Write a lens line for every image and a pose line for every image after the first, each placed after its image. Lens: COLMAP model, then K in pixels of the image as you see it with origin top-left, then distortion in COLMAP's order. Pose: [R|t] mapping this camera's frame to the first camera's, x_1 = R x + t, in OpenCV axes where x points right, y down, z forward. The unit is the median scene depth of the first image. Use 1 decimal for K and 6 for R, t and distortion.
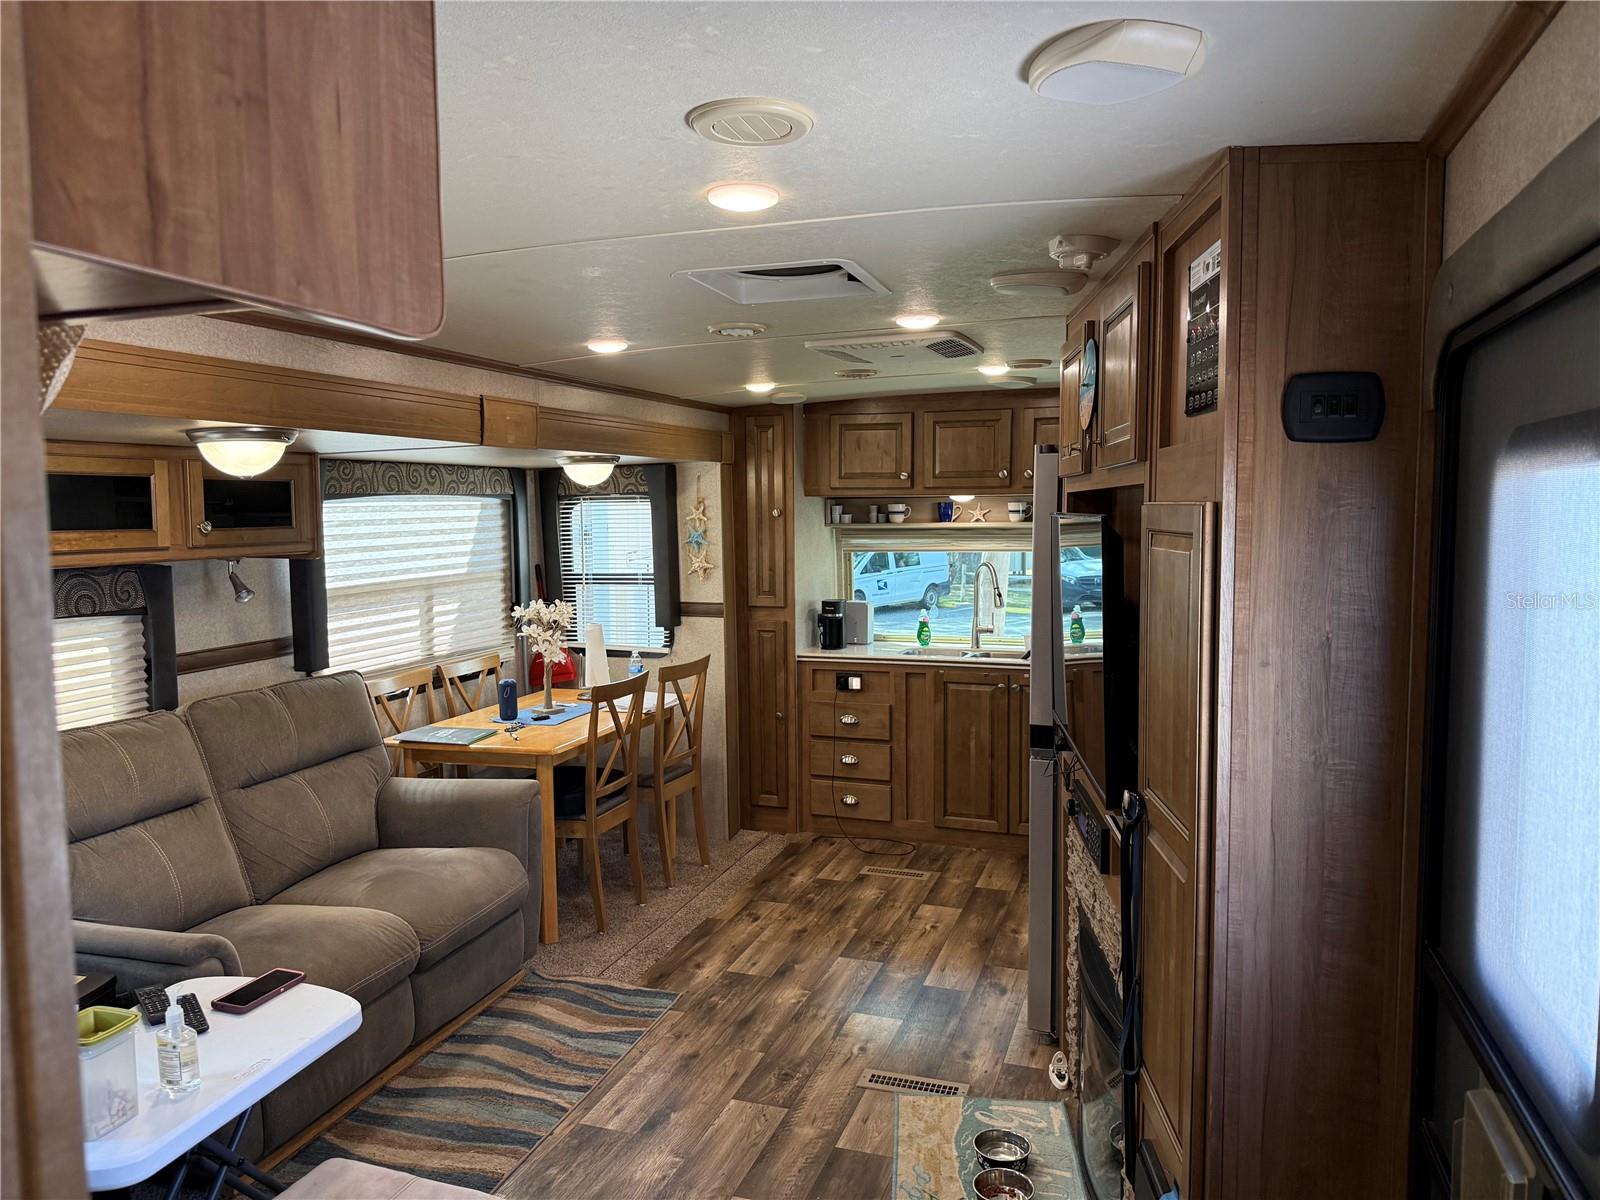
lens RADIAL K [[1136.3, 0, 800.9], [0, 1136.3, 594.1], [0, 0, 1]] dist [0.058402, -0.075763]
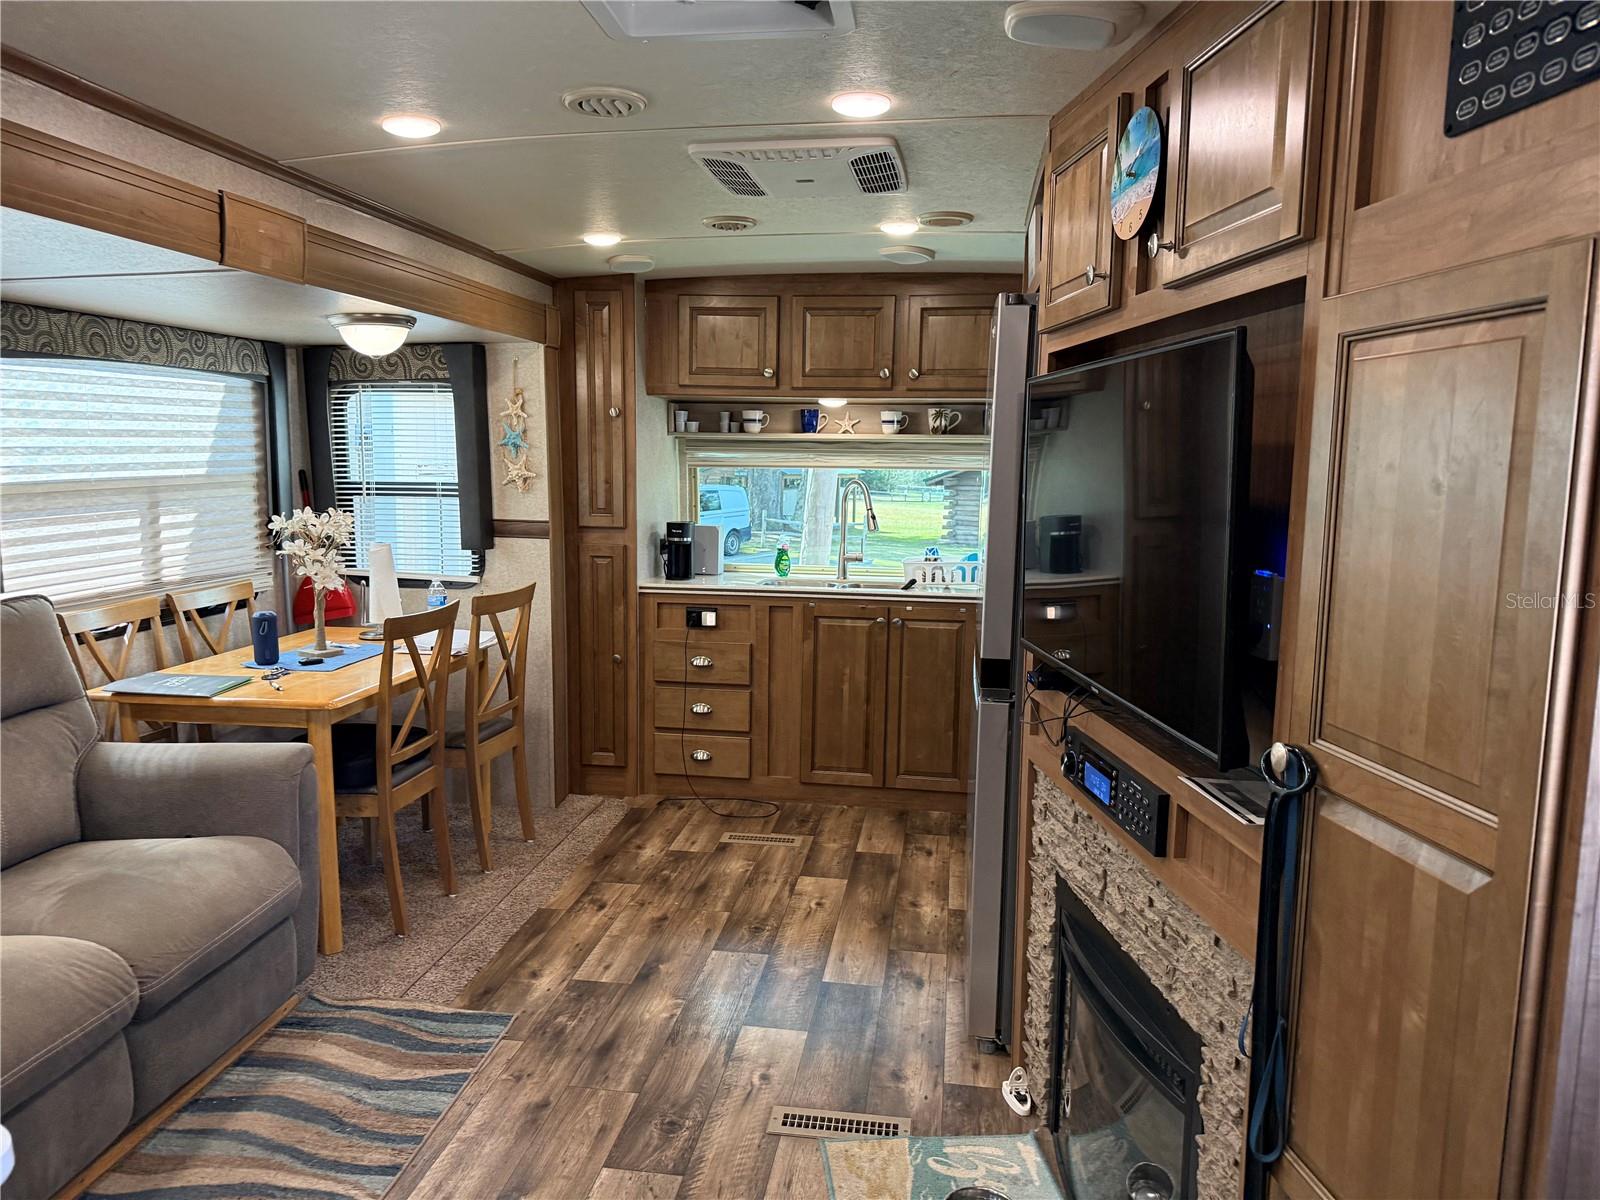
lens RADIAL K [[1136.3, 0, 798.3], [0, 1136.3, 605.3], [0, 0, 1]] dist [0.058402, -0.075763]
pose [[0.983141, -0.001342, 0.182846, -0.062039], [-0.008500, 0.998557, 0.053030, 0.034715], [-0.182654, -0.053690, 0.981710, 0.237748]]
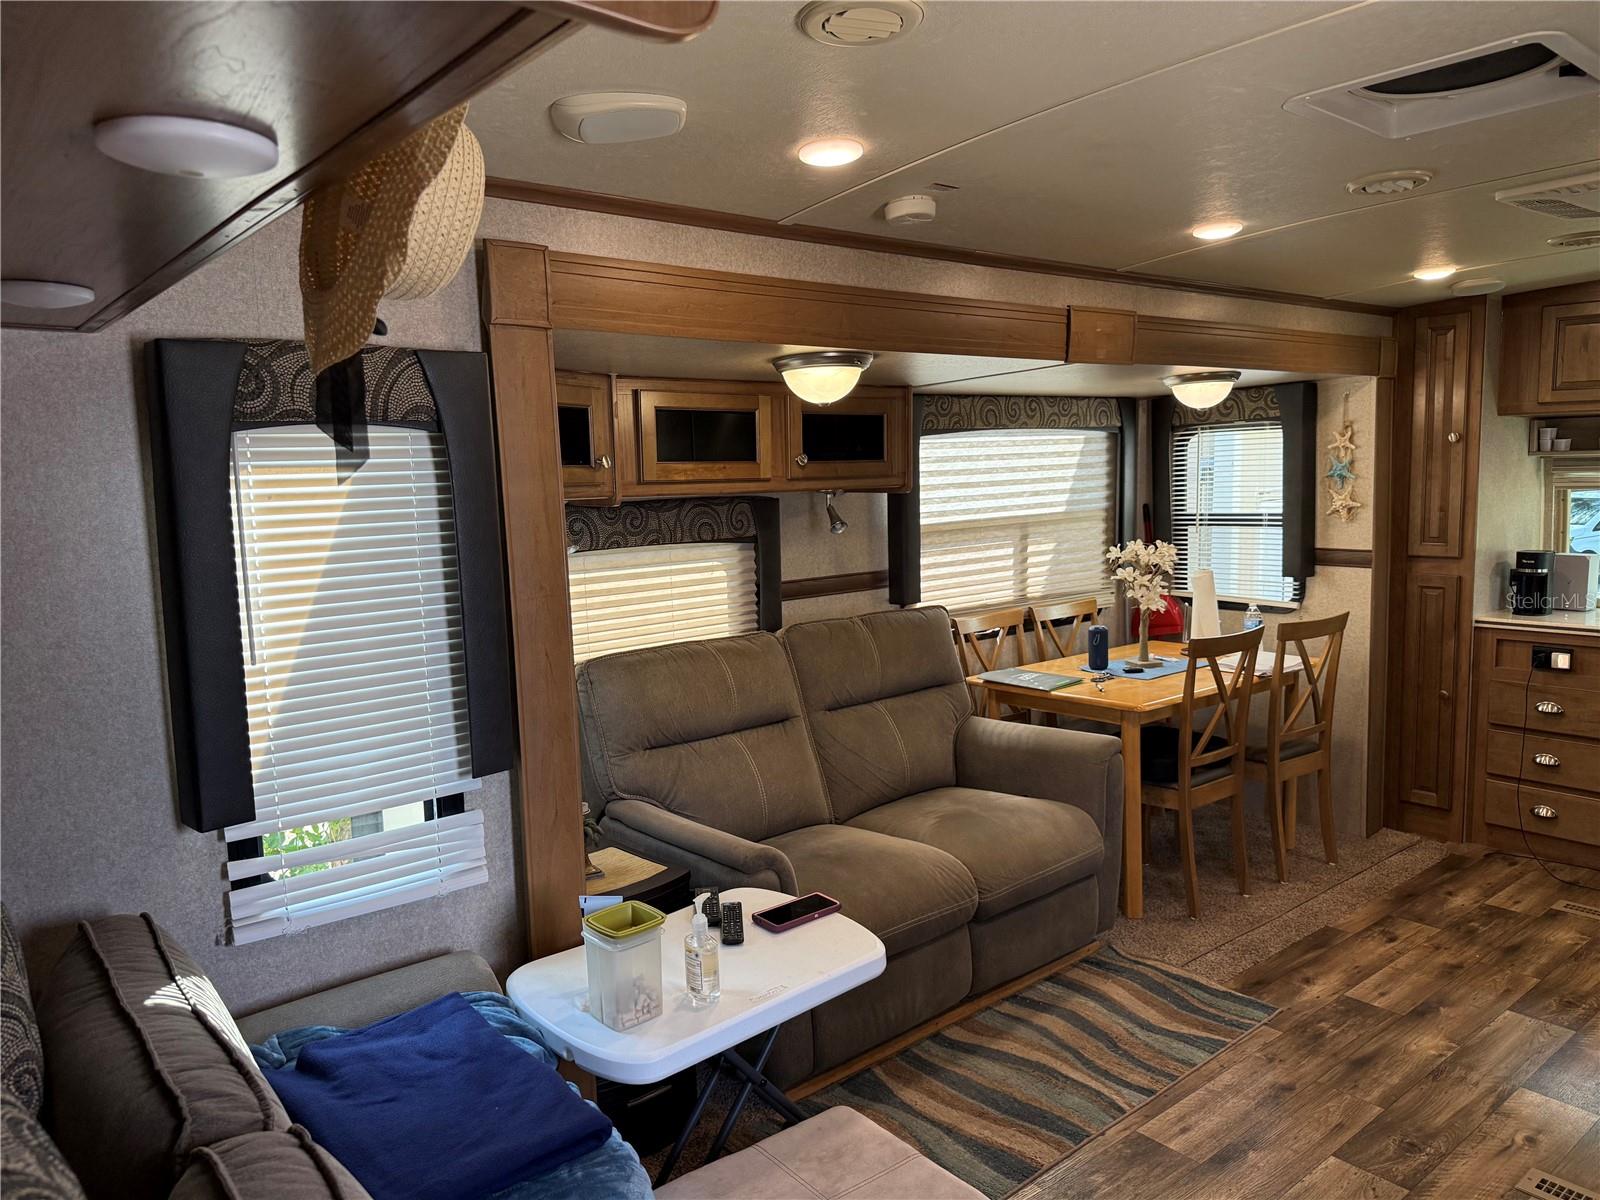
lens RADIAL K [[1136.3, 0, 783.9], [0, 1136.3, 599.7], [0, 0, 1]] dist [0.058402, -0.075763]
pose [[0.845993, 0.048207, -0.531010, 0.020442], [-0.024202, 0.998350, 0.052075, 0.015147], [0.532645, -0.031204, 0.845764, 0.108177]]
